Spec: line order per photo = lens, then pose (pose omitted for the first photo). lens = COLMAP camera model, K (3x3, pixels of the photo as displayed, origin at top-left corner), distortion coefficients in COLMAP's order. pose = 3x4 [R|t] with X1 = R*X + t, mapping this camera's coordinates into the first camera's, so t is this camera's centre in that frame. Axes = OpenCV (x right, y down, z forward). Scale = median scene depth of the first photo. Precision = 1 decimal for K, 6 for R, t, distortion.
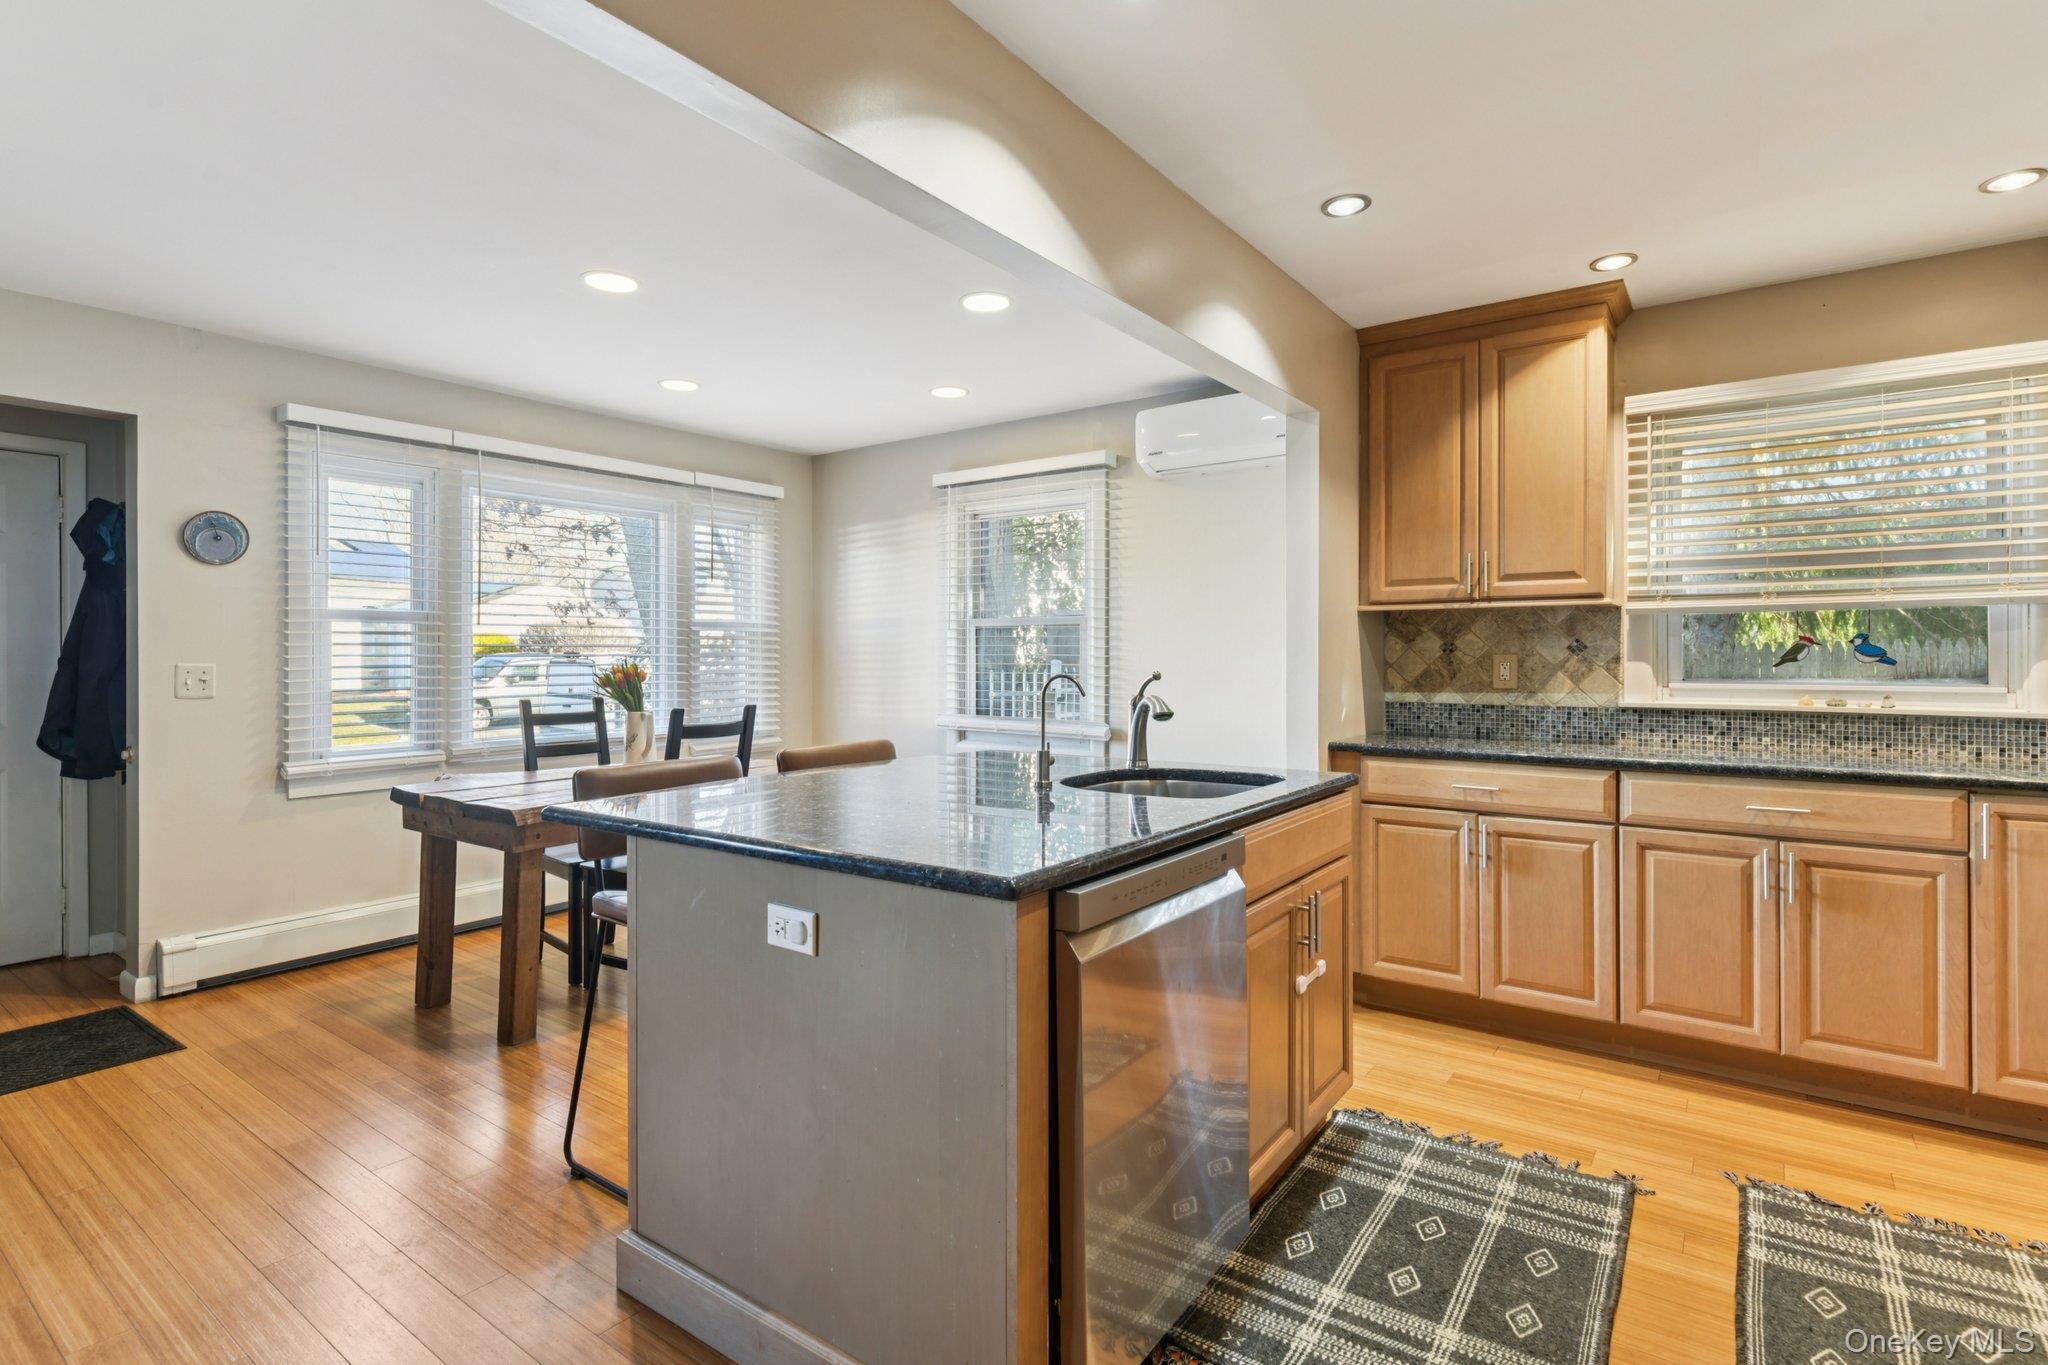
lens RADIAL K [[1000.2, 0, 1023.1], [0, 1000.2, 651.4], [0, 0, 1]] dist [-0.001465, -0.000110]
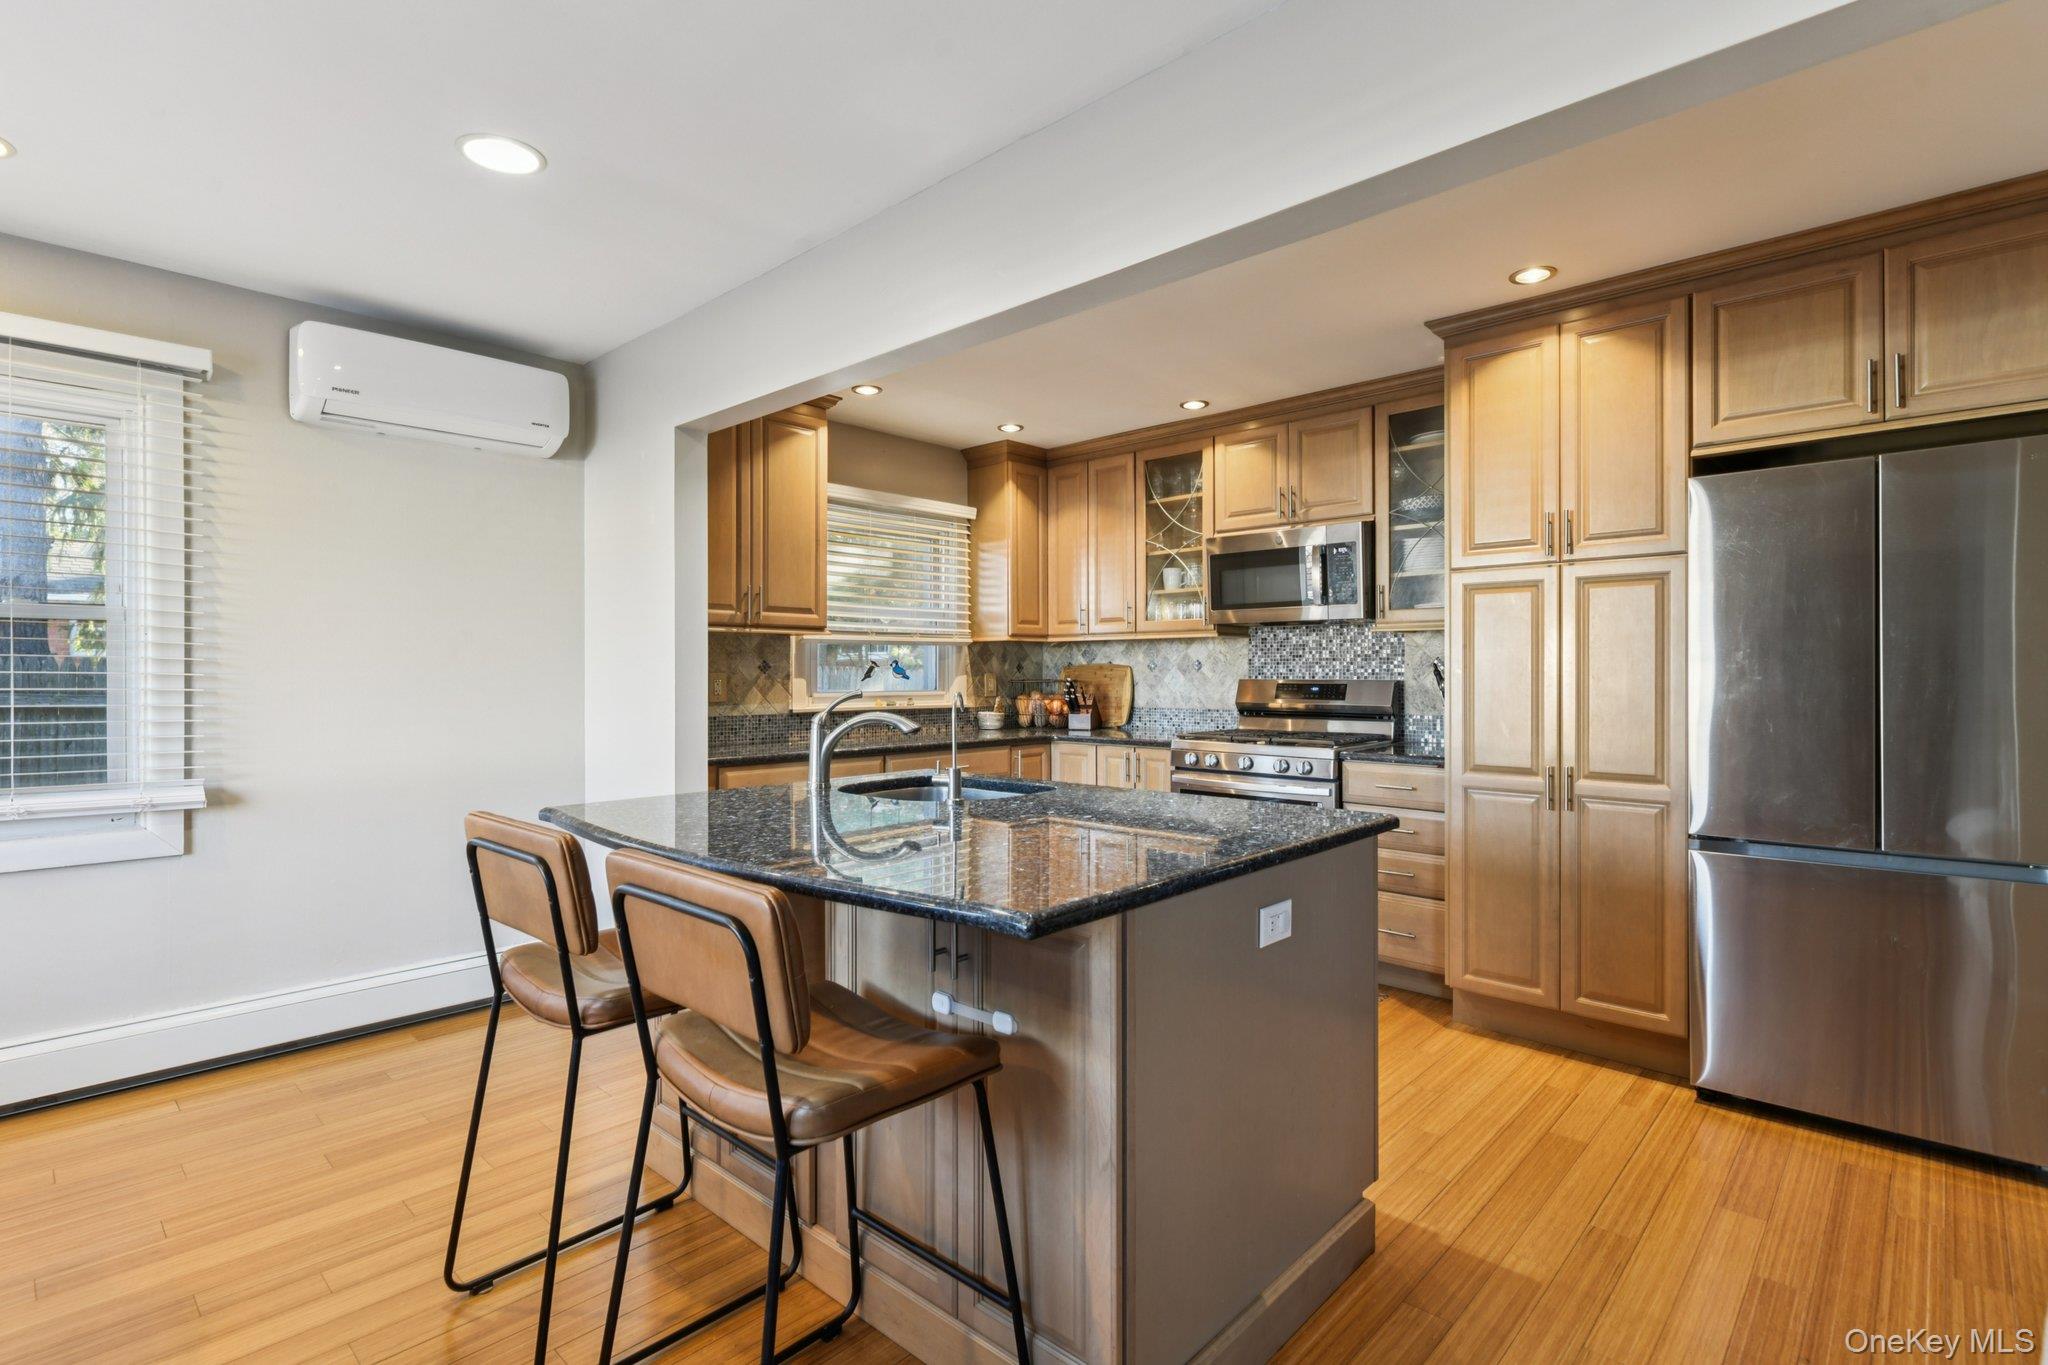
lens RADIAL K [[981.0, 0, 1024.0], [0, 981.0, 682.5], [0, 0, 1]] dist [-0.002262, -0.000338]
pose [[0.121422, -0.003195, 0.992596, -0.644104], [0.001743, 0.999994, 0.003005, 0.012468], [-0.992599, 0.001365, 0.121427, 0.542698]]
